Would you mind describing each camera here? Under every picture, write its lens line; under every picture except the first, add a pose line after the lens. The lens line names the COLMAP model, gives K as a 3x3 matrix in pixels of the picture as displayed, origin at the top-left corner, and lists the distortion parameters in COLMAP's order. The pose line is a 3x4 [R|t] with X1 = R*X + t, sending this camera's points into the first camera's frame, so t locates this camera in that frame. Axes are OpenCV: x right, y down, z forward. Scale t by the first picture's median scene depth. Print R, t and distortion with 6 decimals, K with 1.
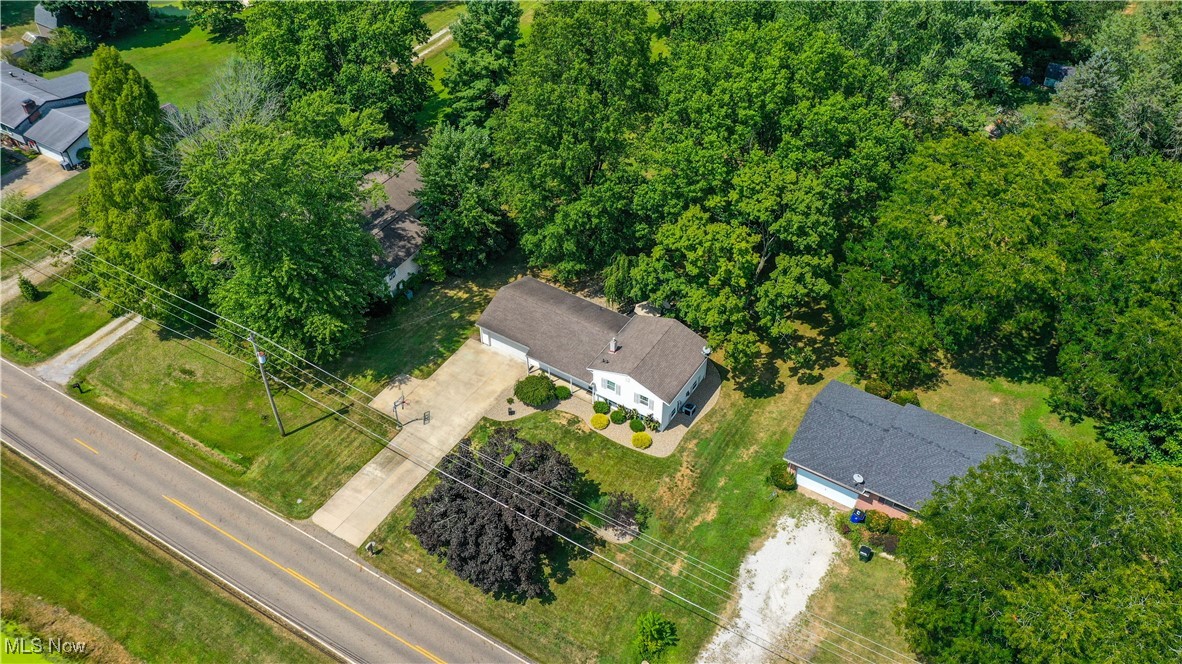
lens RADIAL K [[937.0, 0, 591.0], [0, 937.0, 332.0], [0, 0, 1]] dist [0.009397, 0.008916]
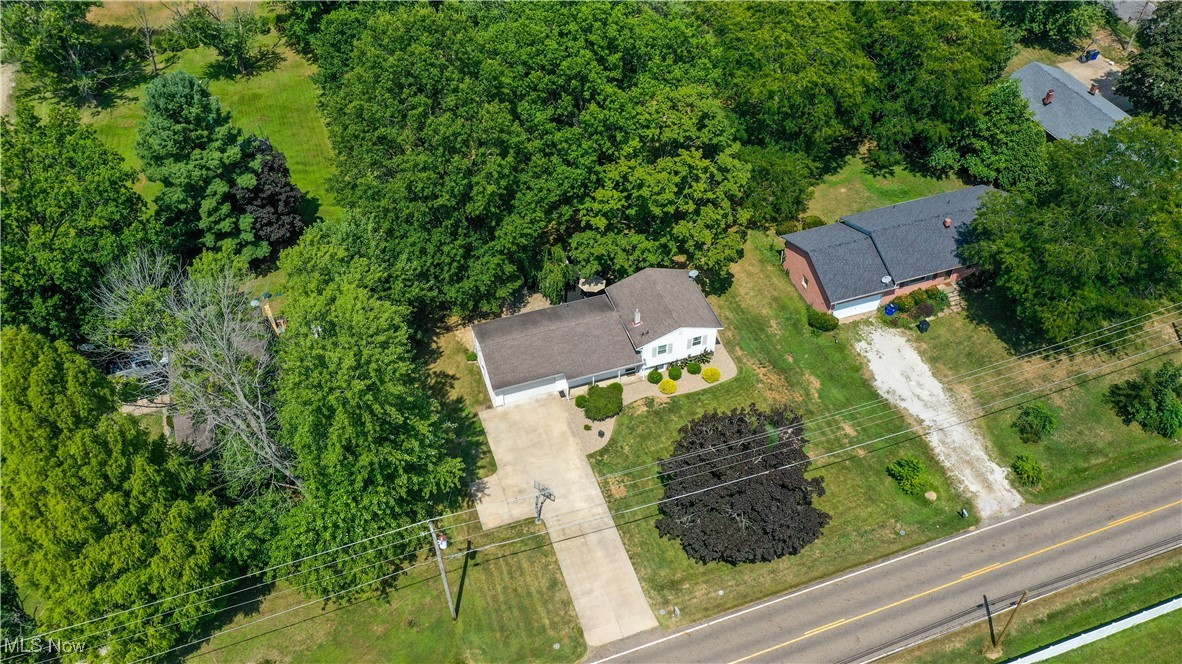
lens RADIAL K [[937.0, 0, 591.0], [0, 937.0, 332.0], [0, 0, 1]] dist [0.009397, 0.008916]
pose [[0.631223, -0.541986, 0.554806, -0.578460], [0.526579, 0.824665, 0.206500, -0.207906], [-0.569449, 0.161801, 0.805946, 0.223842]]
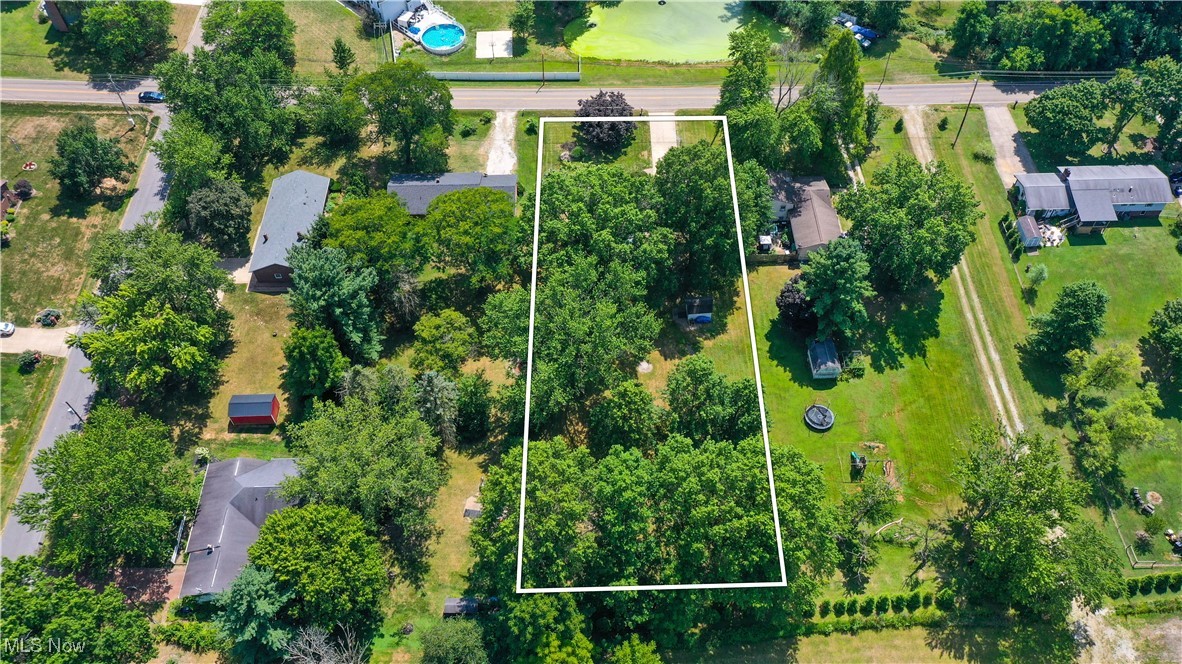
lens RADIAL K [[937.0, 0, 591.0], [0, 937.0, 332.0], [0, 0, 1]] dist [0.009397, 0.008916]
pose [[-0.840267, 0.438555, -0.318780, 0.879053], [-0.353044, 0.003646, 0.935599, -1.923947], [0.411474, 0.898697, 0.151766, 0.973550]]
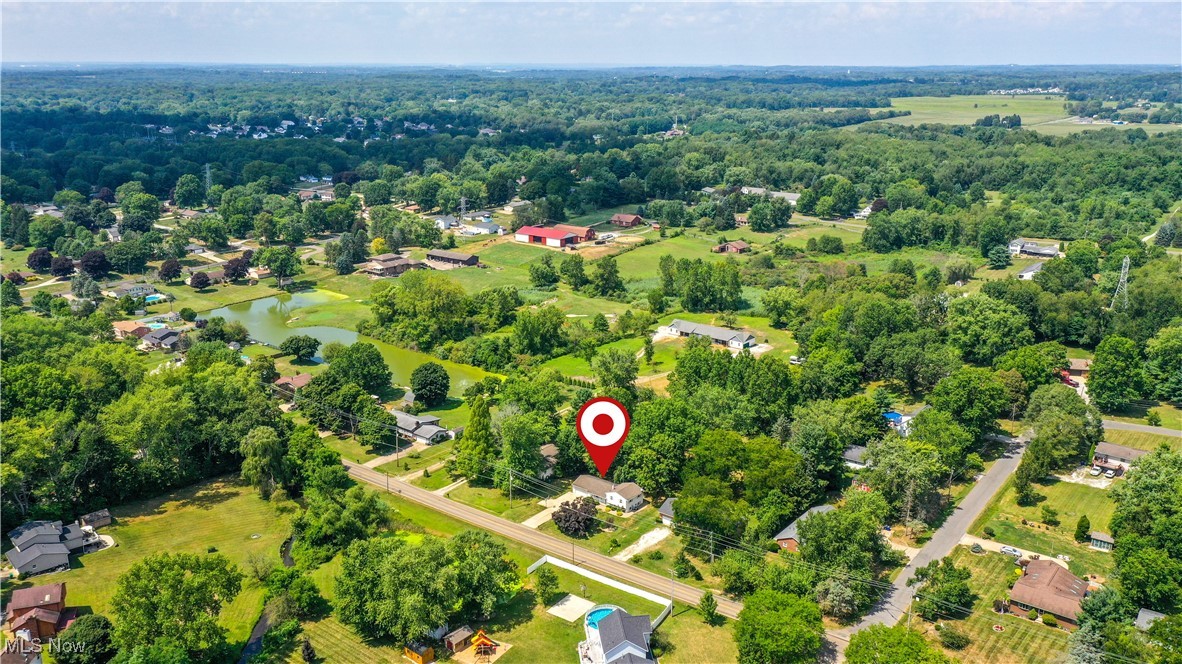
lens RADIAL K [[956.2, 0, 591.0], [0, 956.2, 332.0], [0, 0, 1]] dist [0.004938, 0.002686]
pose [[0.994306, 0.034865, -0.100701, 0.266568], [-0.075894, 0.895038, -0.439484, 1.014675], [0.074809, 0.444624, 0.892588, -2.254655]]
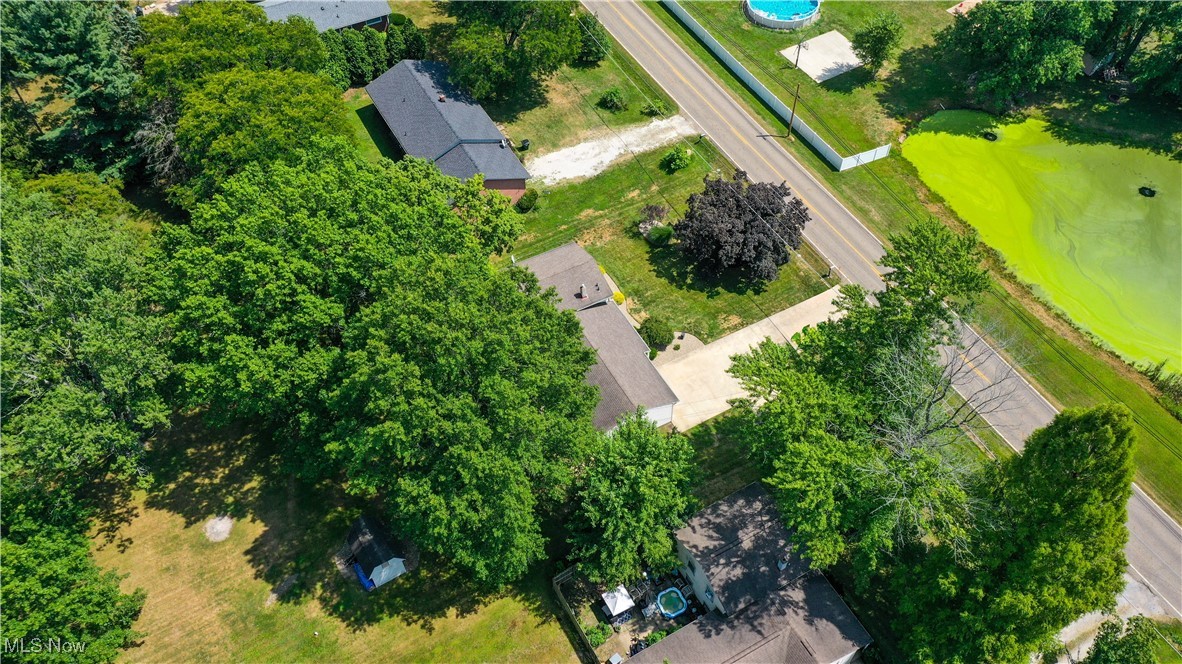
lens RADIAL K [[937.0, 0, 591.0], [0, 937.0, 332.0], [0, 0, 1]] dist [0.009397, 0.008916]
pose [[-0.874918, -0.369114, 0.313485, -0.342708], [0.331989, 0.014113, 0.943178, -1.010736], [-0.352565, 0.929277, 0.110194, 0.931443]]
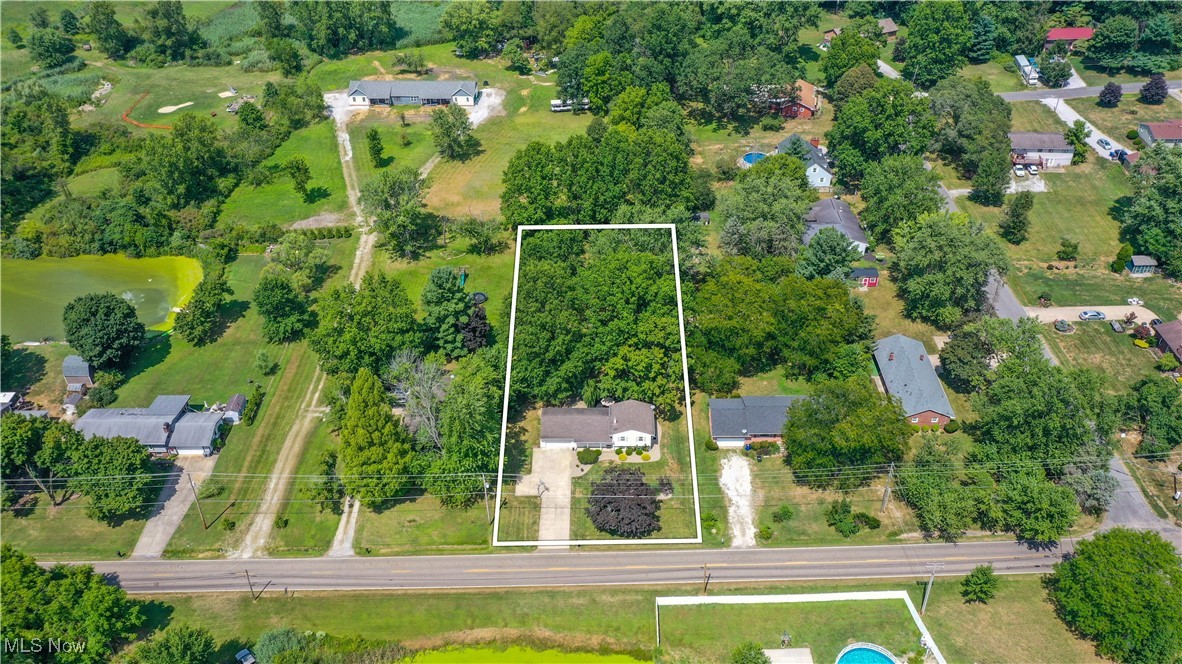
lens RADIAL K [[937.0, 0, 591.0], [0, 937.0, 332.0], [0, 0, 1]] dist [0.009397, 0.008916]
pose [[0.850903, -0.320026, 0.416590, -0.838994], [0.359795, 0.932853, -0.018276, -0.153700], [-0.382768, 0.165438, 0.908911, -0.925615]]
